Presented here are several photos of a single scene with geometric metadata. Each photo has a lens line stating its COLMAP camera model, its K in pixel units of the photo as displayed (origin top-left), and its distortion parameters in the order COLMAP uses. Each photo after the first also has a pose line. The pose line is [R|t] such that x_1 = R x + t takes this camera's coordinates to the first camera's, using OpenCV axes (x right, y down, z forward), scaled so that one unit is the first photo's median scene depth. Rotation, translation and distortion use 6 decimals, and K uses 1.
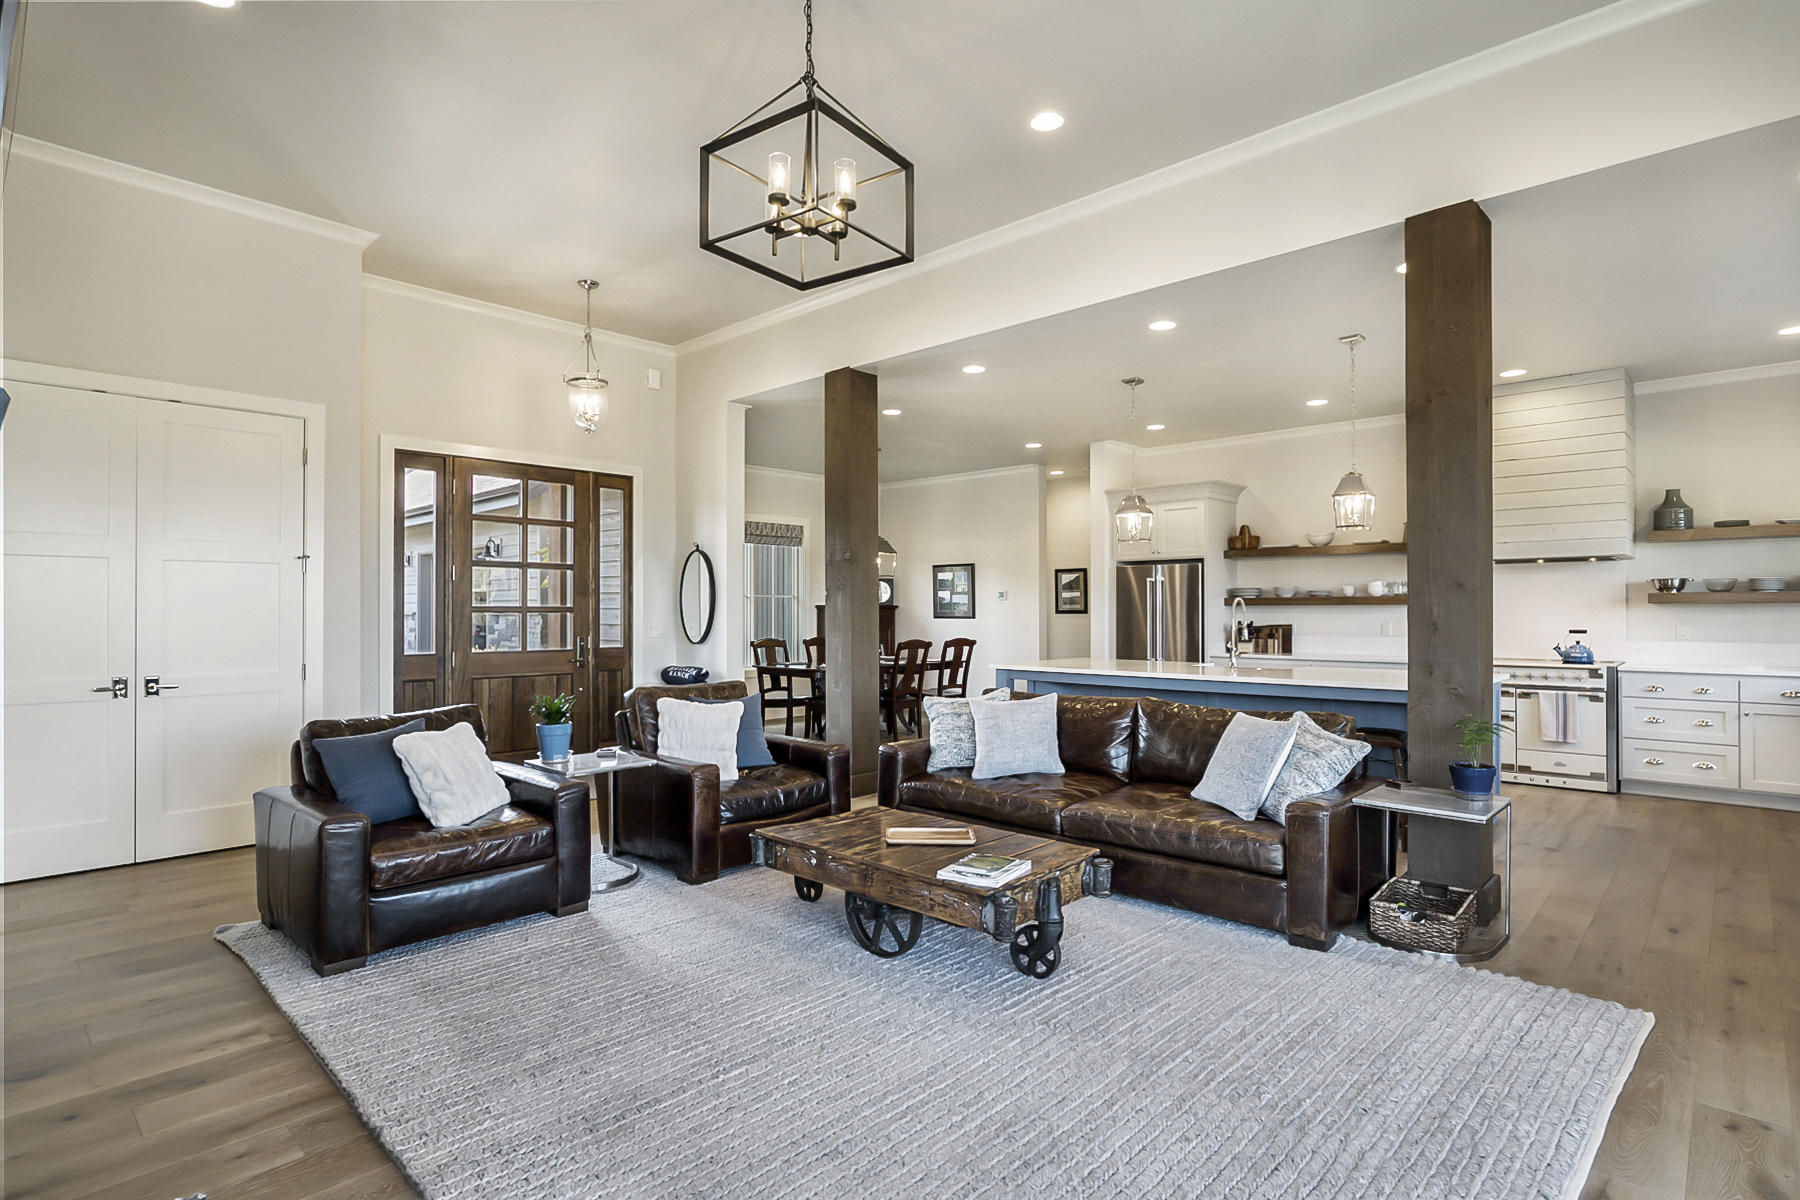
lens RADIAL K [[912.5, 0, 900.0], [0, 912.5, 600.0], [0, 0, 1]] dist [-0.020880, 0.008597]
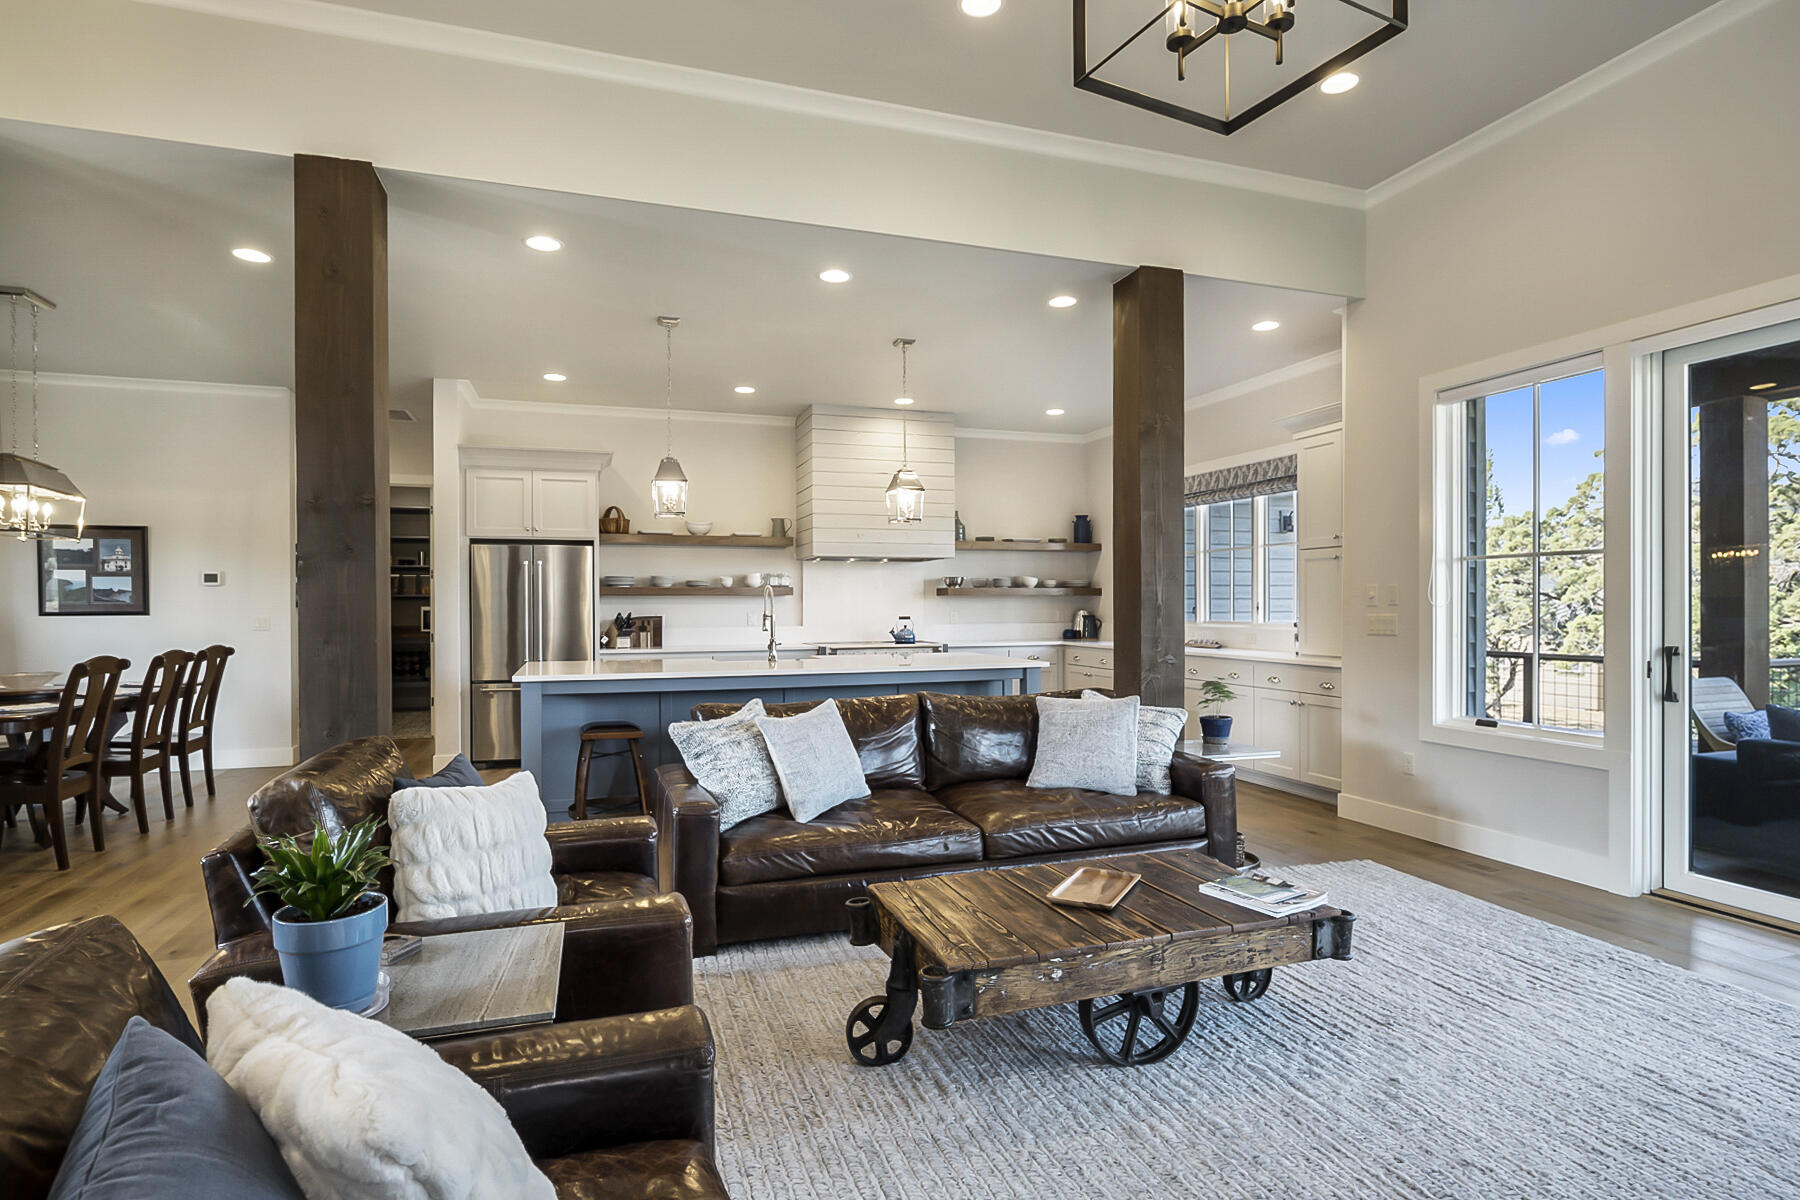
lens RADIAL K [[921.8, 0, 896.8], [0, 921.8, 608.9], [0, 0, 1]] dist [-0.018353, 0.009398]
pose [[0.465880, -0.004559, 0.884836, -0.303029], [-0.006984, 0.999937, 0.008830, 0.009130], [-0.884820, -0.010293, 0.465819, 0.333429]]
